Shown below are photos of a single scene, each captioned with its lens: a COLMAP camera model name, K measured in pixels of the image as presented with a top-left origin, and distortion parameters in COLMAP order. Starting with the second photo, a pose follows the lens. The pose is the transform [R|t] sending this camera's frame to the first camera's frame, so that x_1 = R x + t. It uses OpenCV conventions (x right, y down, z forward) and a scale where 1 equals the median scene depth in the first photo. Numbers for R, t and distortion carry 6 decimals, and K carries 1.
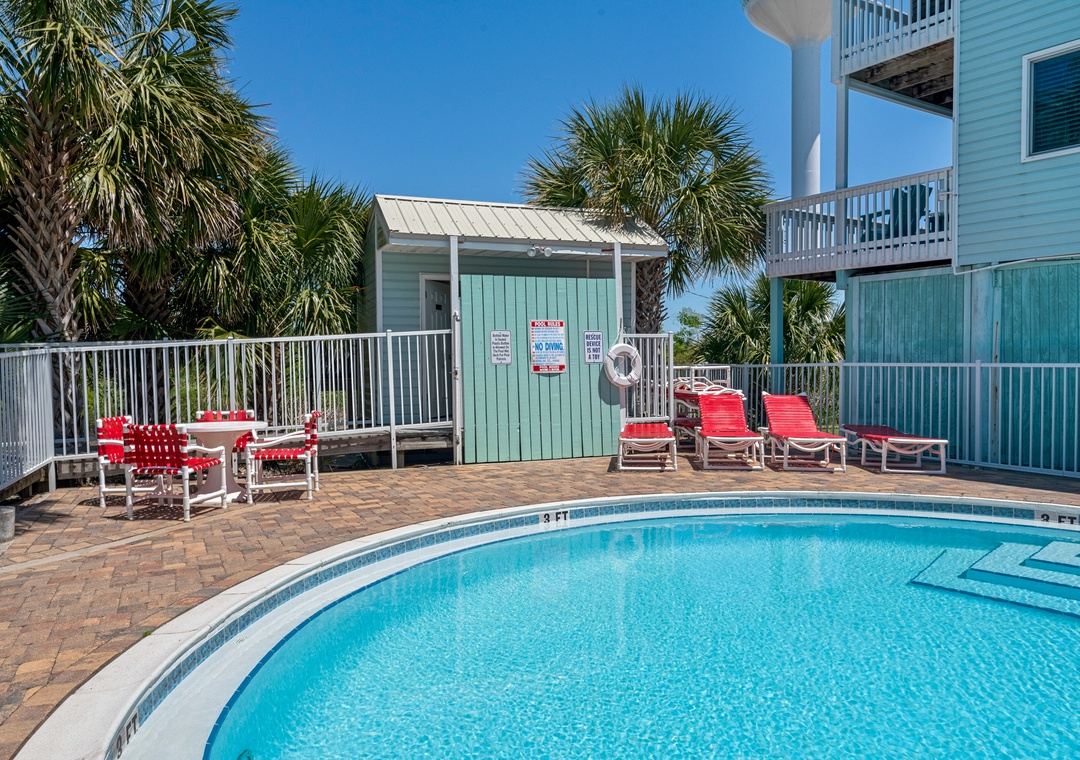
lens RADIAL K [[920.1, 0, 540.0], [0, 920.1, 380.0], [0, 0, 1]] dist [0.013188, -0.001815]
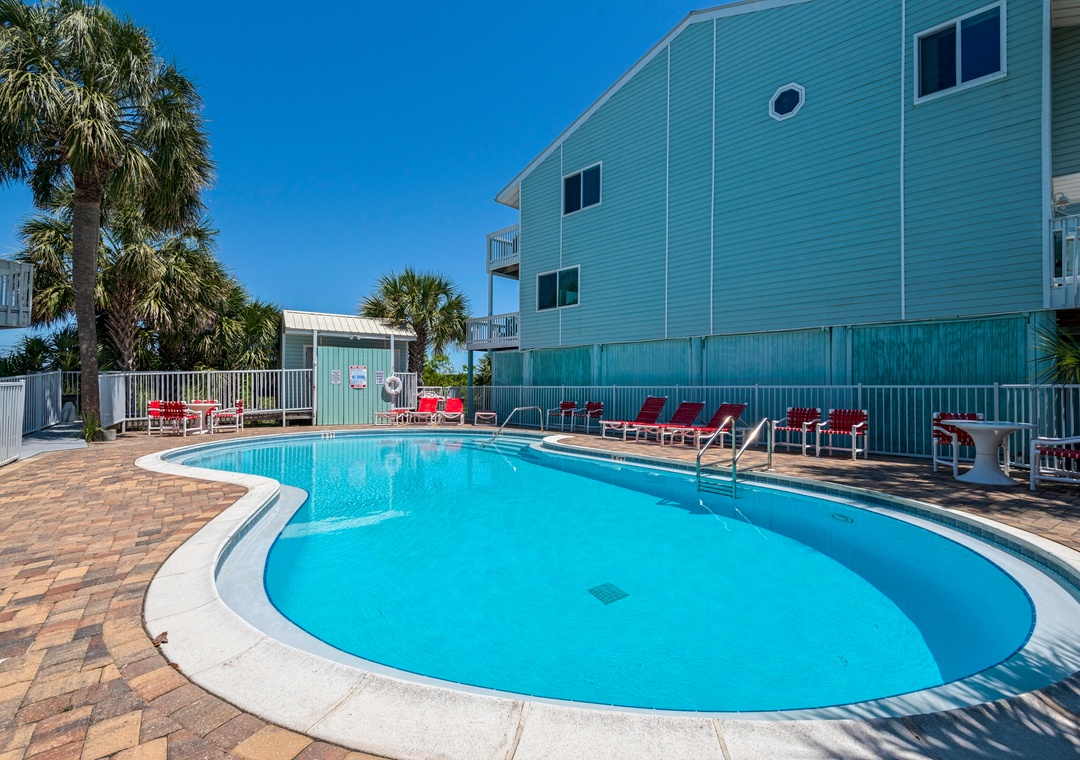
lens RADIAL K [[520.4, 0, 540.0], [0, 520.4, 380.0], [0, 0, 1]] dist [0.000459, -0.012474]
pose [[0.975474, 0.017357, 0.219428, 0.178605], [-0.008575, 0.999126, -0.040910, 0.023071], [-0.219946, 0.038025, 0.974771, -0.433486]]
